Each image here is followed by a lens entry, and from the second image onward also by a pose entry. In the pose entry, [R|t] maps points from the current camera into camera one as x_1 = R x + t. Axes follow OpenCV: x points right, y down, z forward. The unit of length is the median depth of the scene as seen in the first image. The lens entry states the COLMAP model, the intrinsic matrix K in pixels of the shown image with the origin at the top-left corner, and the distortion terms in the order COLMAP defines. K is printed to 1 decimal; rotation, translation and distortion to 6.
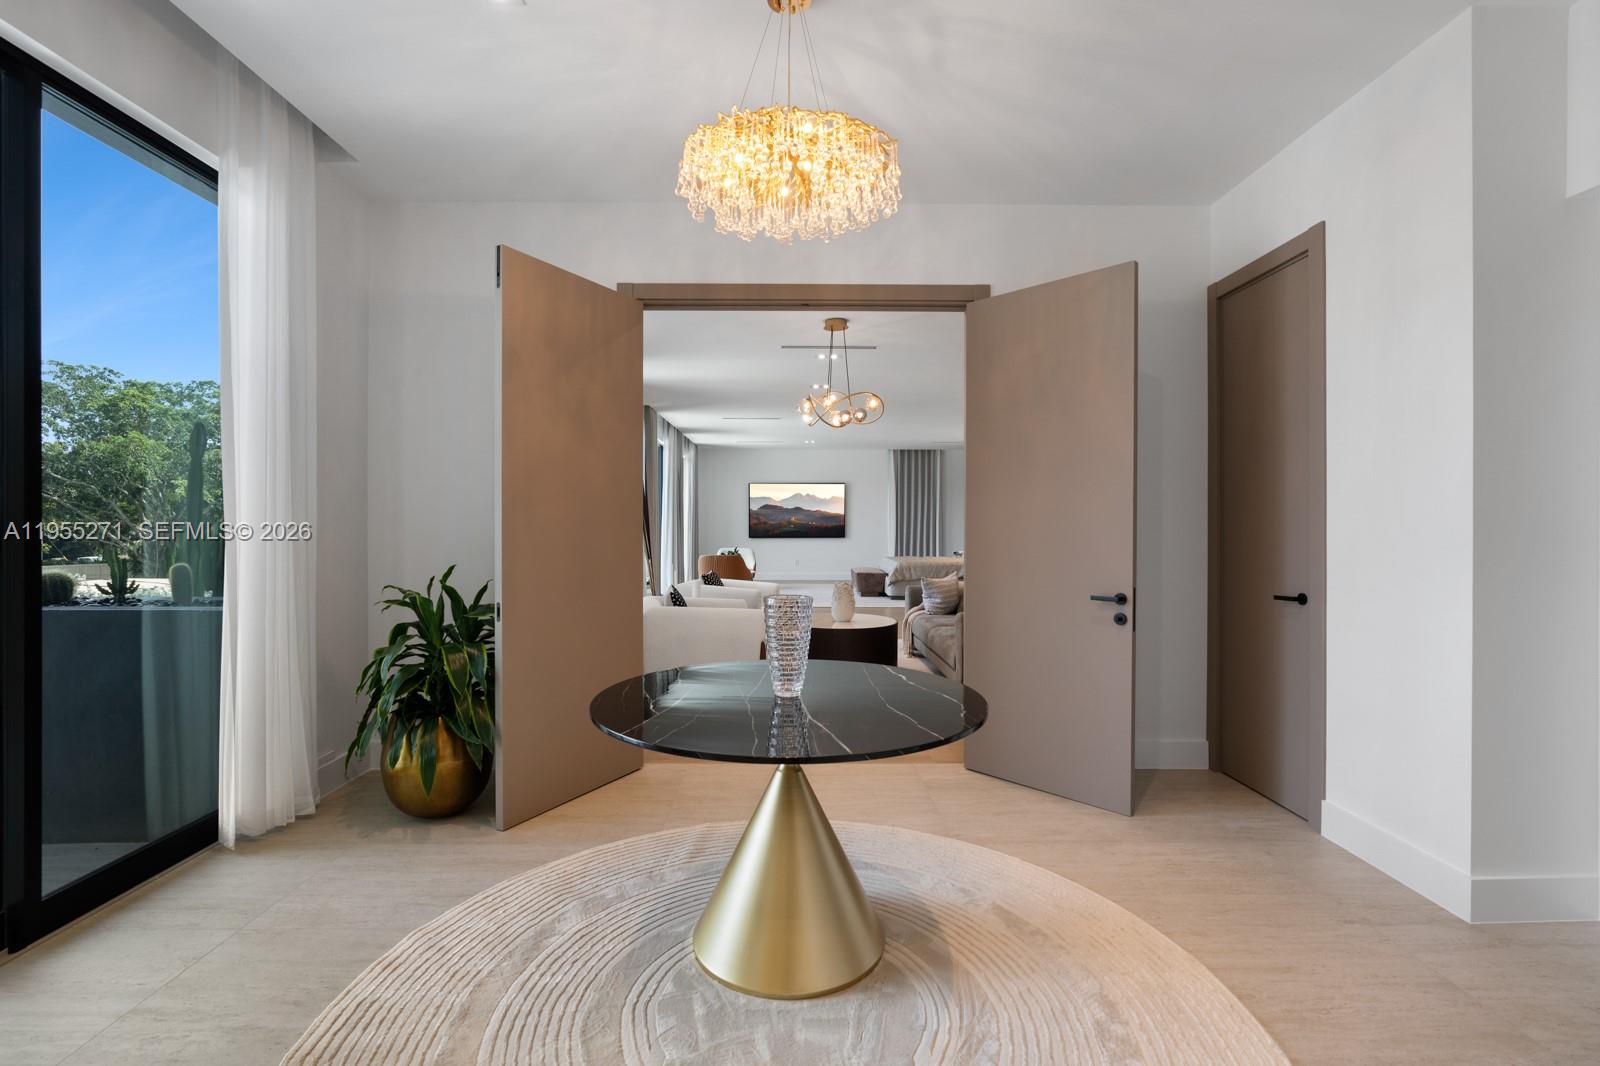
lens RADIAL K [[712.2, 0, 803.7], [0, 712.2, 523.8], [0, 0, 1]] dist [-0.000536, 0.000055]
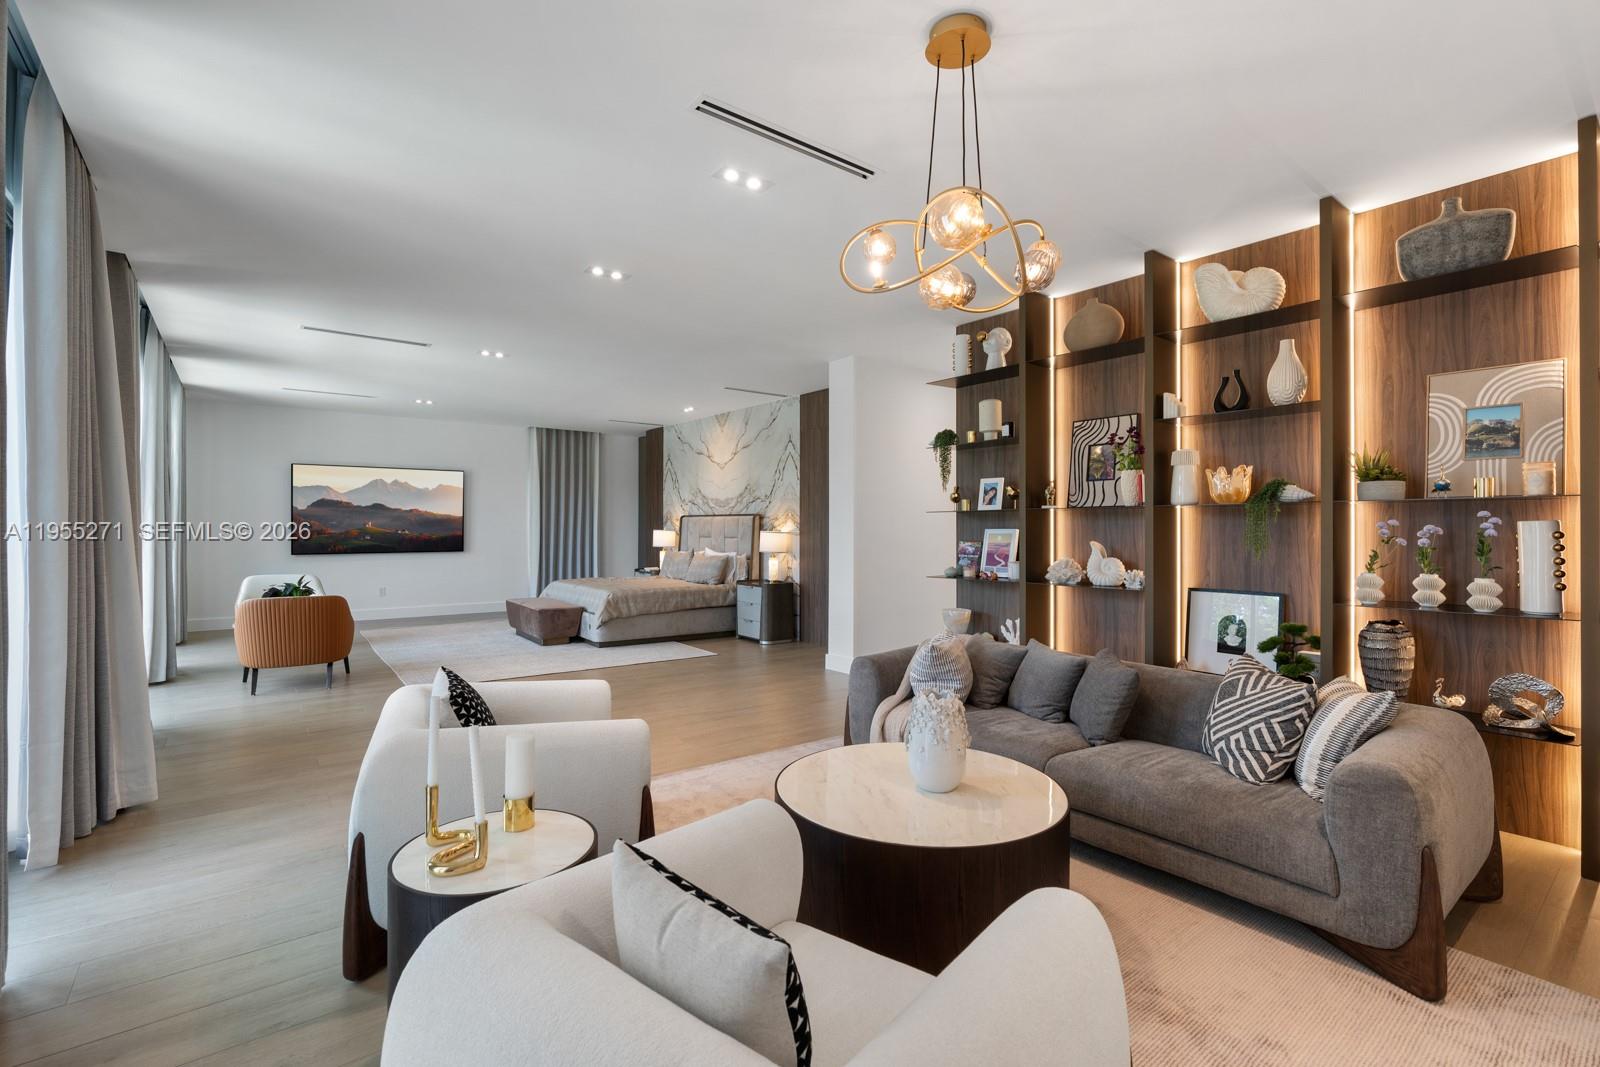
lens RADIAL K [[712.2, 0, 803.7], [0, 712.2, 524.3], [0, 0, 1]] dist [-0.000536, 0.000055]
pose [[0.794978, 0.003820, 0.606626, -0.095533], [-0.002509, 0.999992, -0.003008, -0.004821], [-0.606633, 0.000869, 0.794982, 0.266708]]
